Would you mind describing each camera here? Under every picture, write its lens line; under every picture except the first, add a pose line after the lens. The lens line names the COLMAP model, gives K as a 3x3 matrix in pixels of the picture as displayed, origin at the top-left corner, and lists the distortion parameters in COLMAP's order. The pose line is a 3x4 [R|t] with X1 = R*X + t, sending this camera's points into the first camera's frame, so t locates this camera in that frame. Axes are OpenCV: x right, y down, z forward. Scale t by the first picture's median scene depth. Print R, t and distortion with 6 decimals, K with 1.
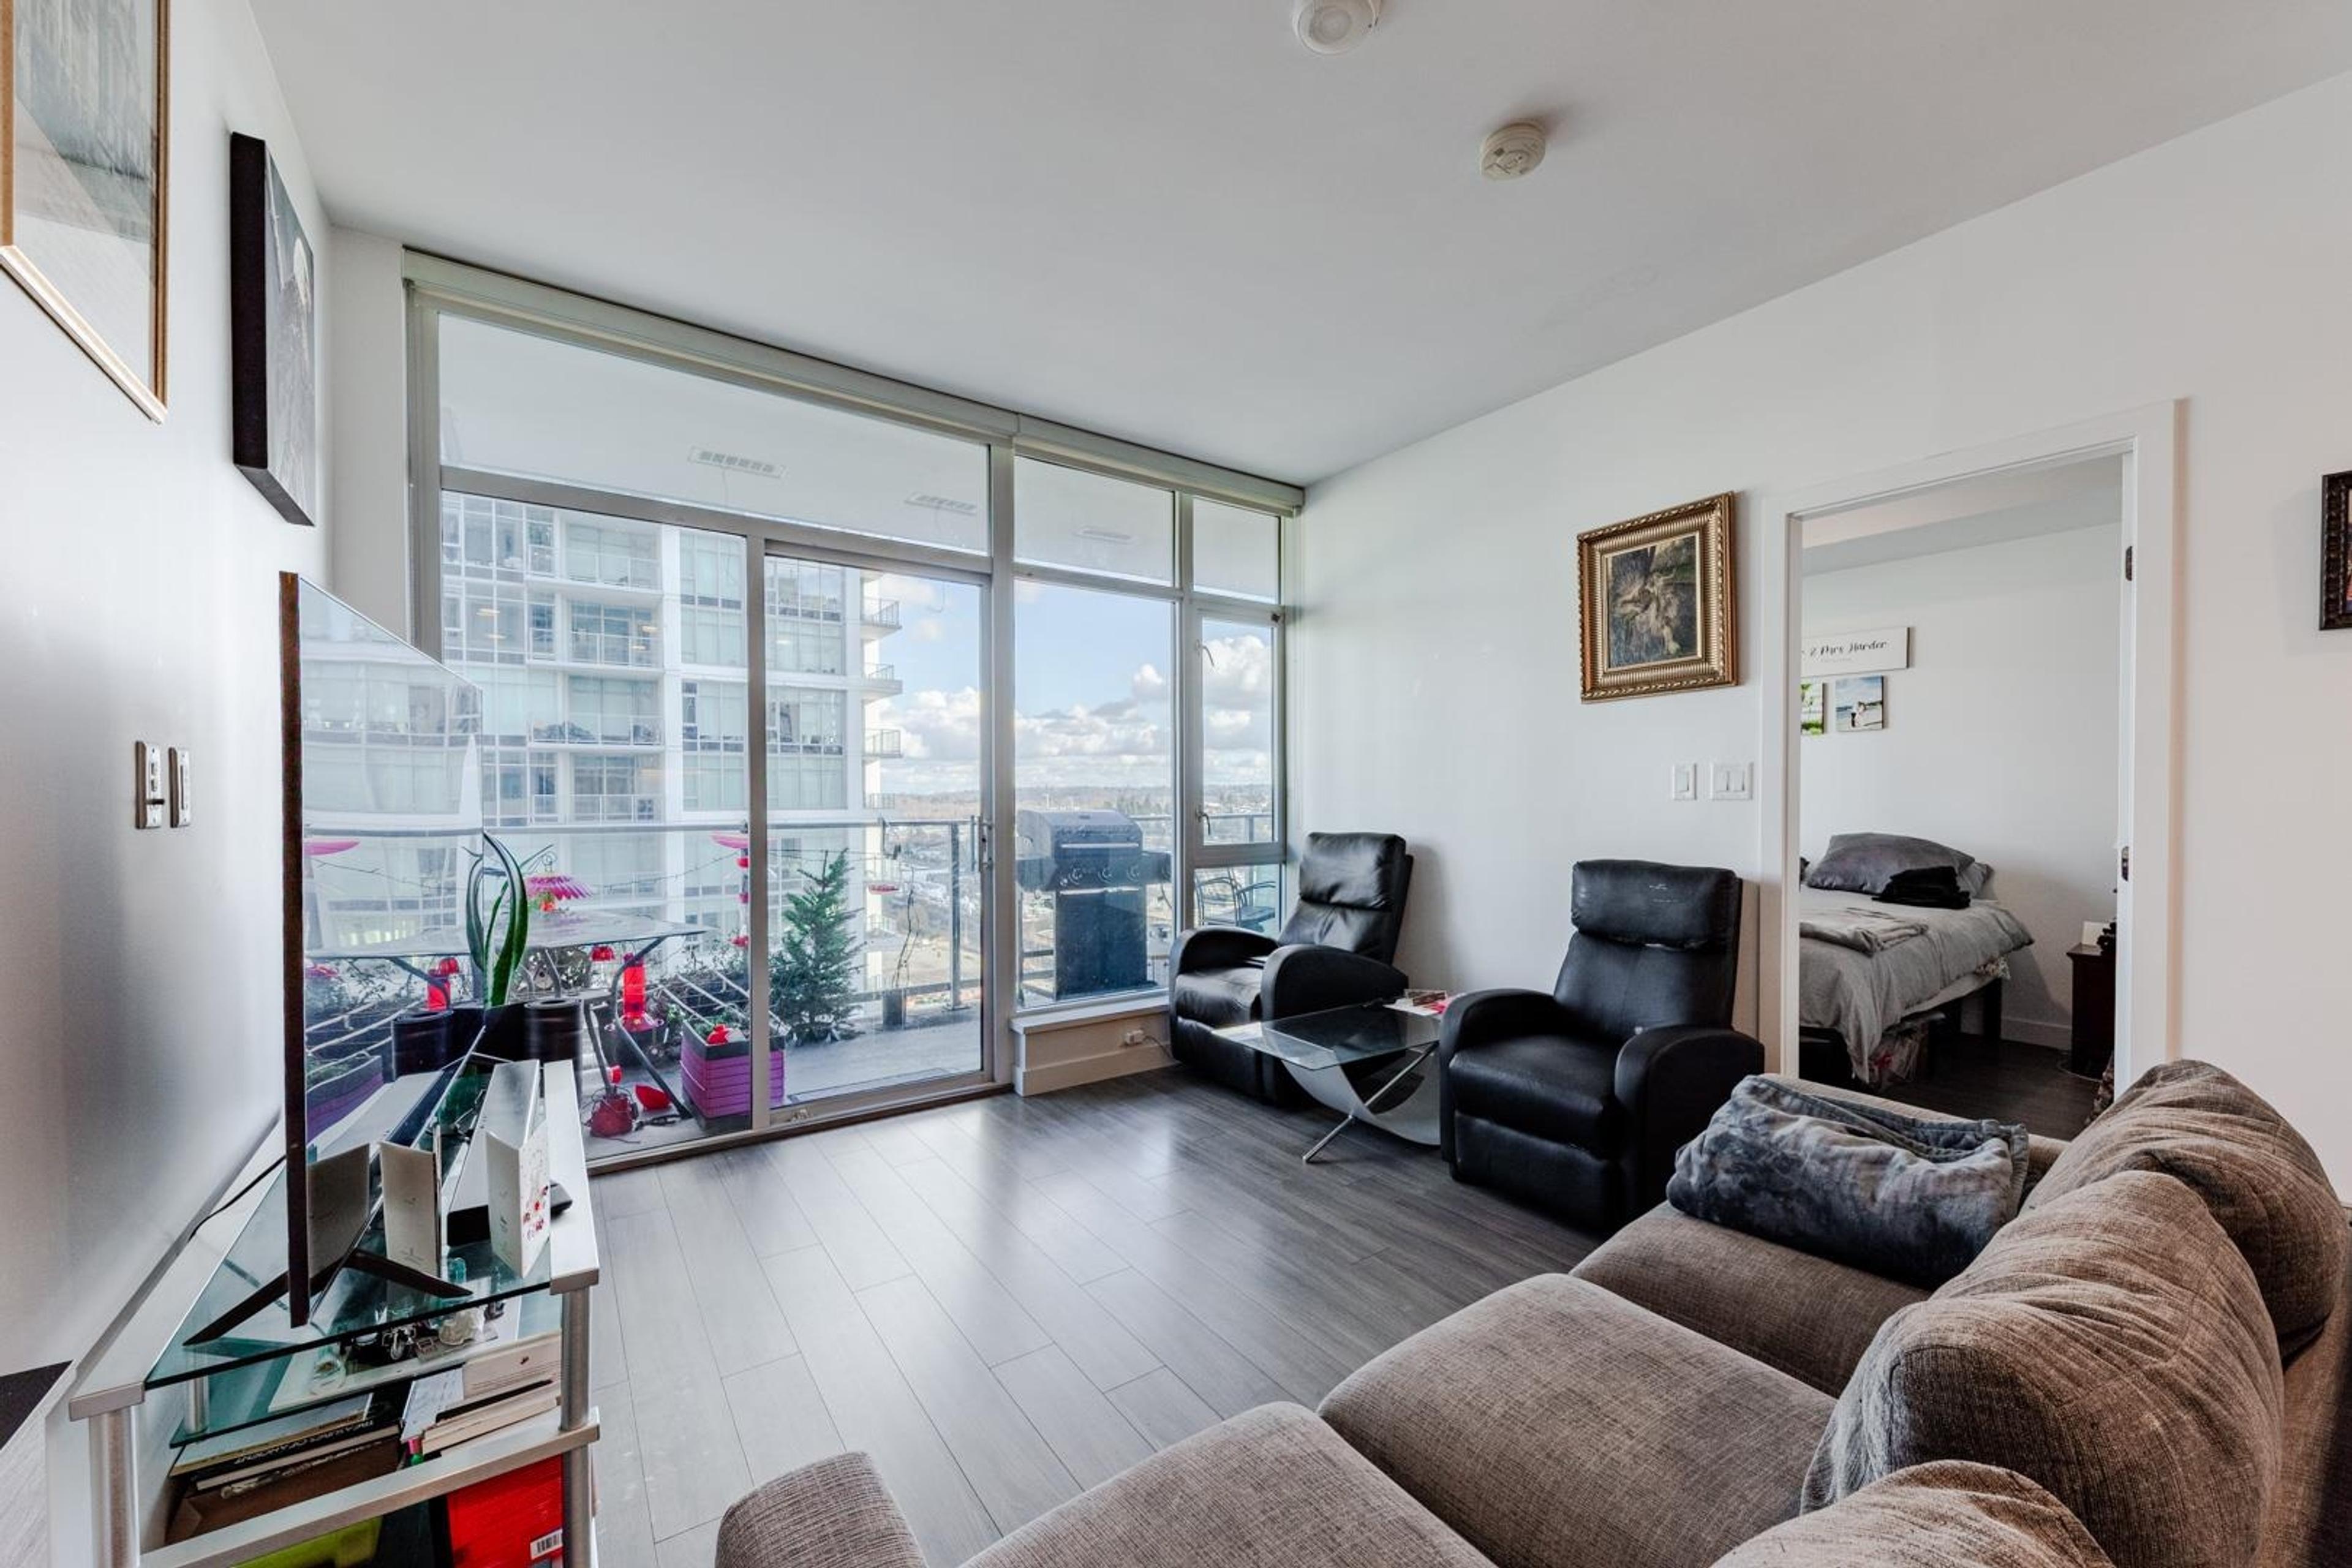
lens RADIAL K [[912.4, 0, 1189.0], [0, 912.4, 804.8], [0, 0, 1]] dist [-0.008641, -0.000023]
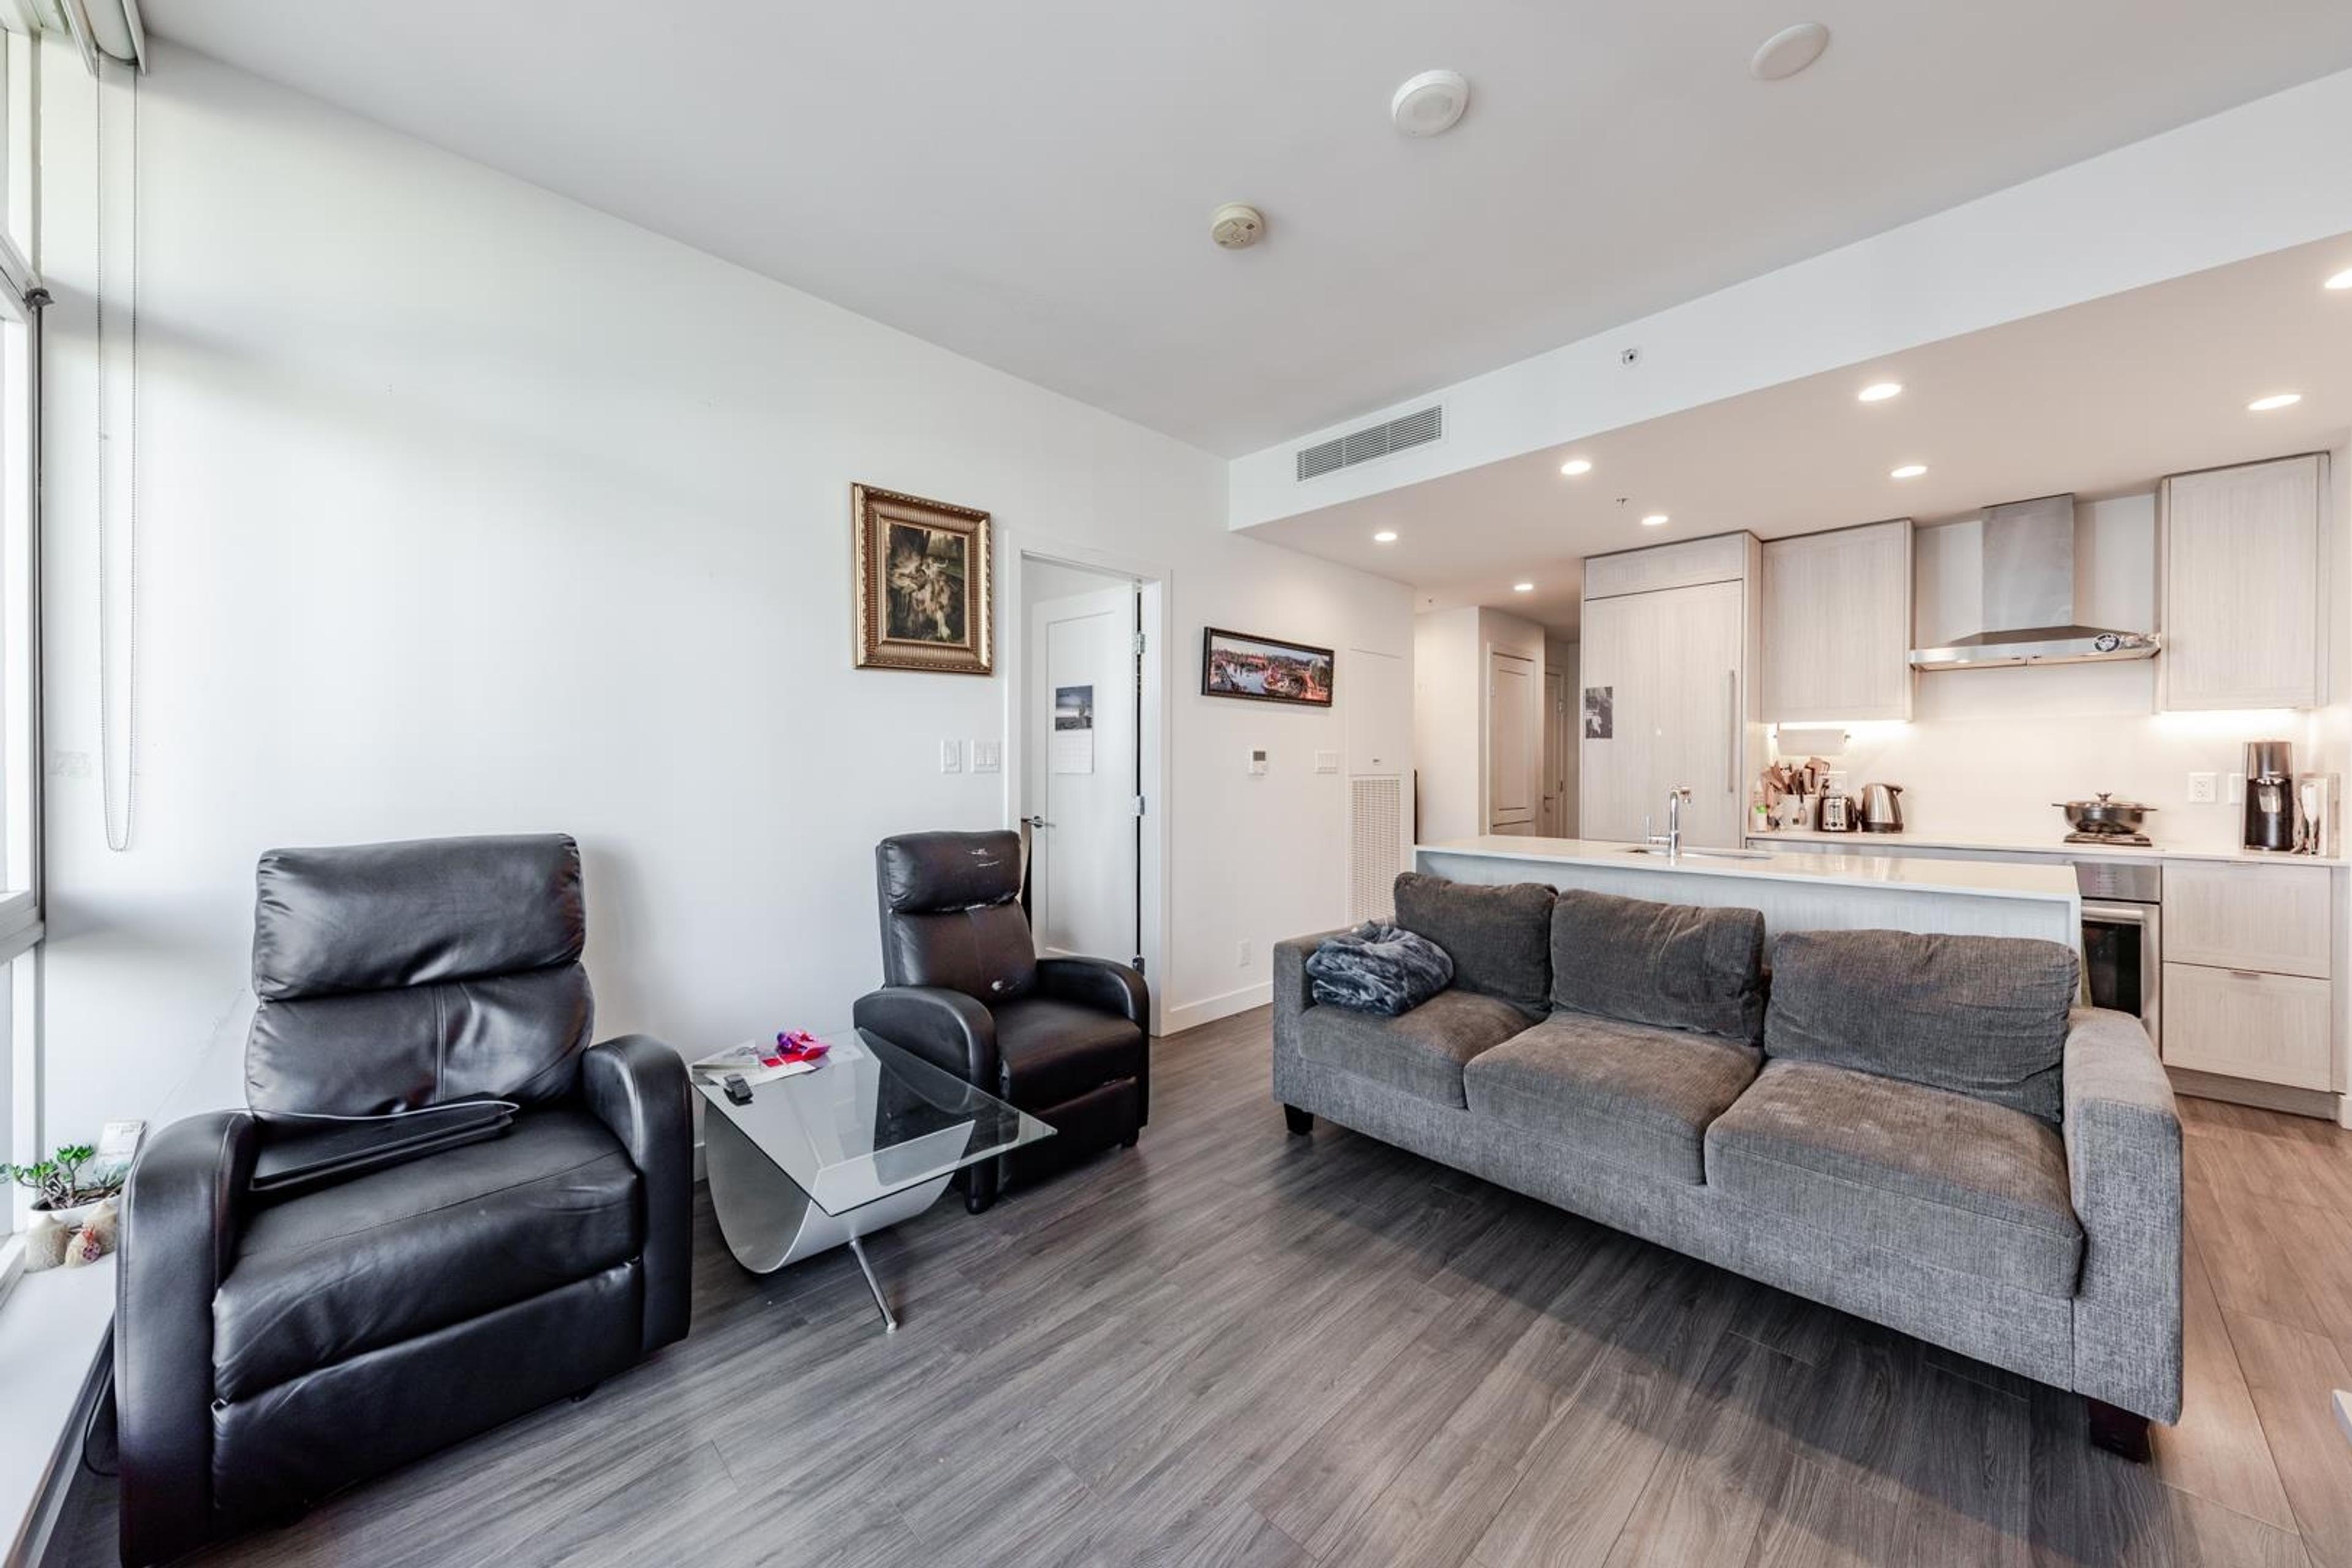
lens RADIAL K [[837.7, 0, 1184.6], [0, 837.7, 770.2], [0, 0, 1]] dist [-0.000649, -0.000090]
pose [[-0.175751, 0.000681, 0.984434, -0.428043], [0.010925, 0.999940, 0.001259, -0.005915], [-0.984374, 0.010976, -0.175748, 0.769404]]
